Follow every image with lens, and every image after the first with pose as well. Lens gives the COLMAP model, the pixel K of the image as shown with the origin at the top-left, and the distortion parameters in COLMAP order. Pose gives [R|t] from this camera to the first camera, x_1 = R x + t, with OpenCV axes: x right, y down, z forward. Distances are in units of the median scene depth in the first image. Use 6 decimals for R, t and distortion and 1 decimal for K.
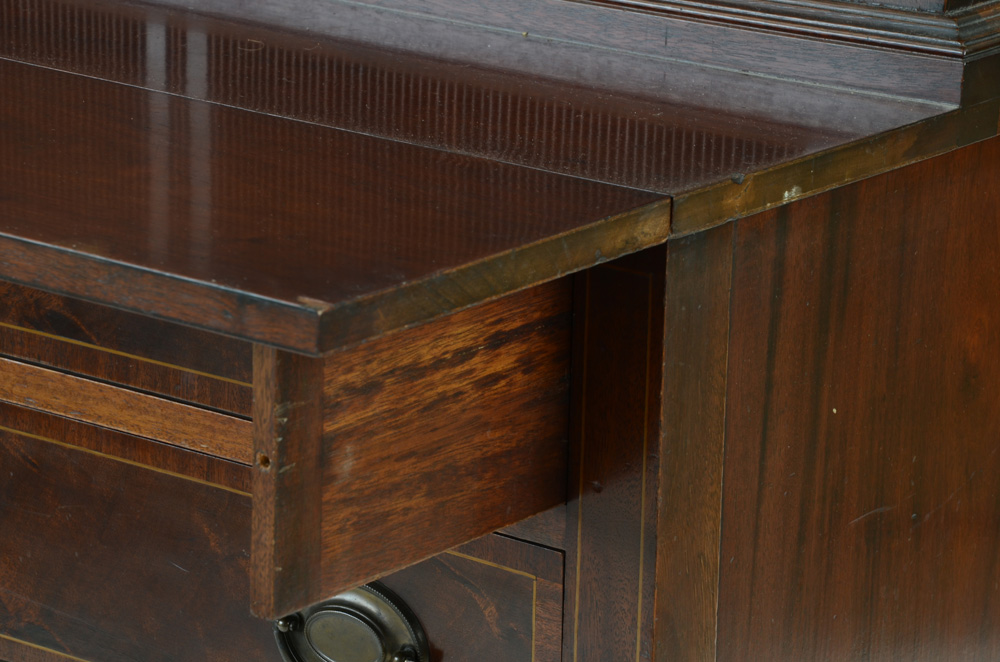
lens RADIAL K [[3672.0, 0, 477.0], [0, 3672.0, 338.9], [0, 0, 1]] dist [1.216220, 0.000000]
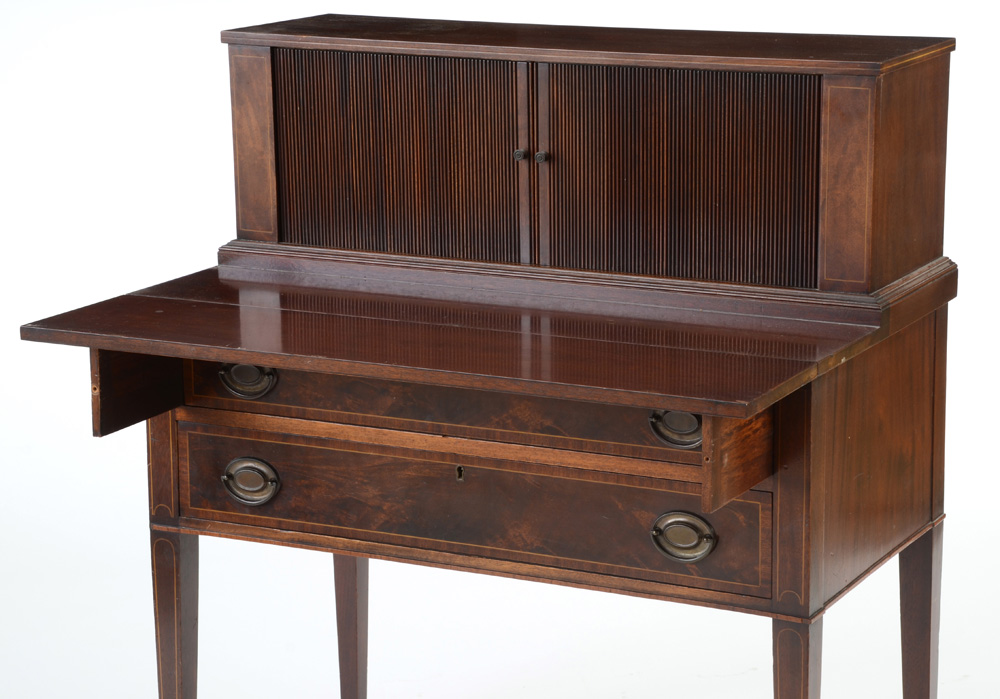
lens RADIAL K [[2783.4, 0, 521.6], [0, 2783.4, 349.9], [0, 0, 1]] dist [0.526126, 0.000000]
pose [[0.980918, -0.071634, 0.180742, -0.548756], [0.082350, 0.995220, -0.052494, 0.046500], [-0.176118, 0.066376, 0.982129, -1.080970]]
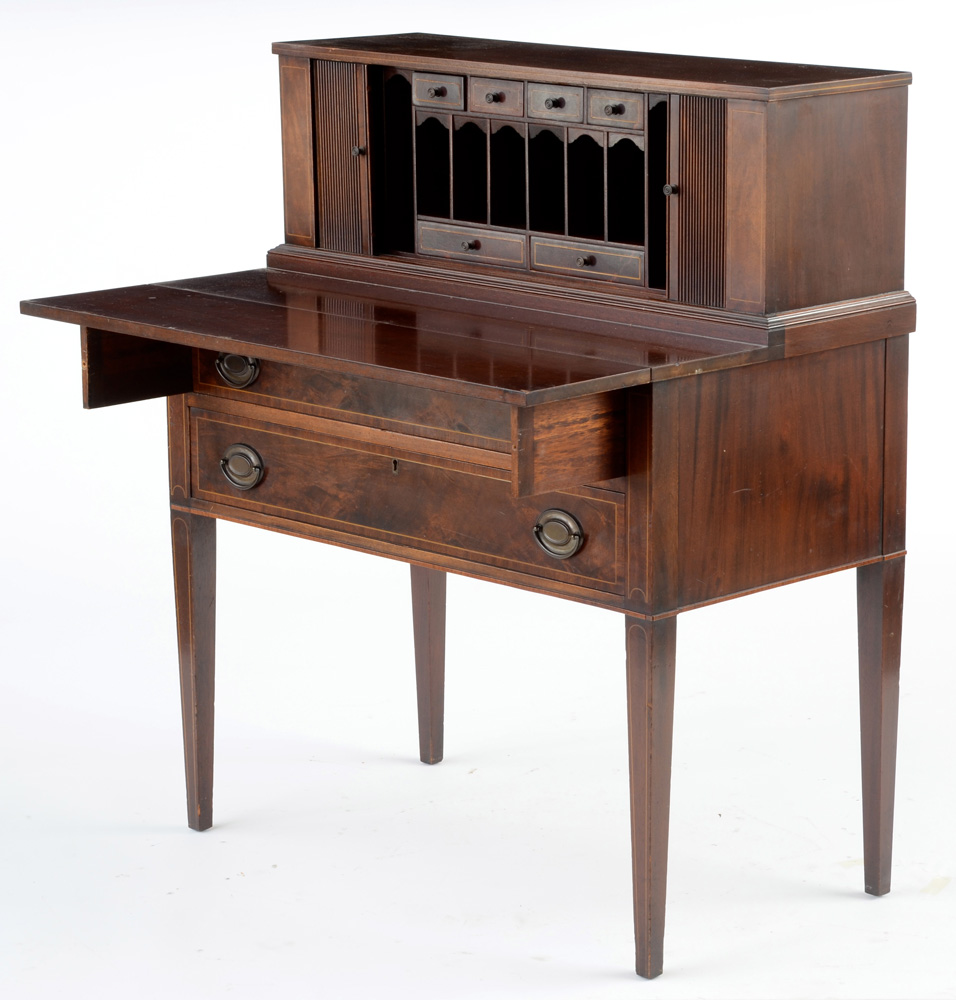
lens RADIAL K [[3519.9, 0, 563.1], [0, 3519.9, 526.7], [0, 0, 1]] dist [0.444694, 0.000000]
pose [[0.993331, 0.001579, -0.115285, 0.303493], [-0.008710, 0.998077, -0.061375, 0.260968], [0.114966, 0.061970, 0.991435, -1.818169]]
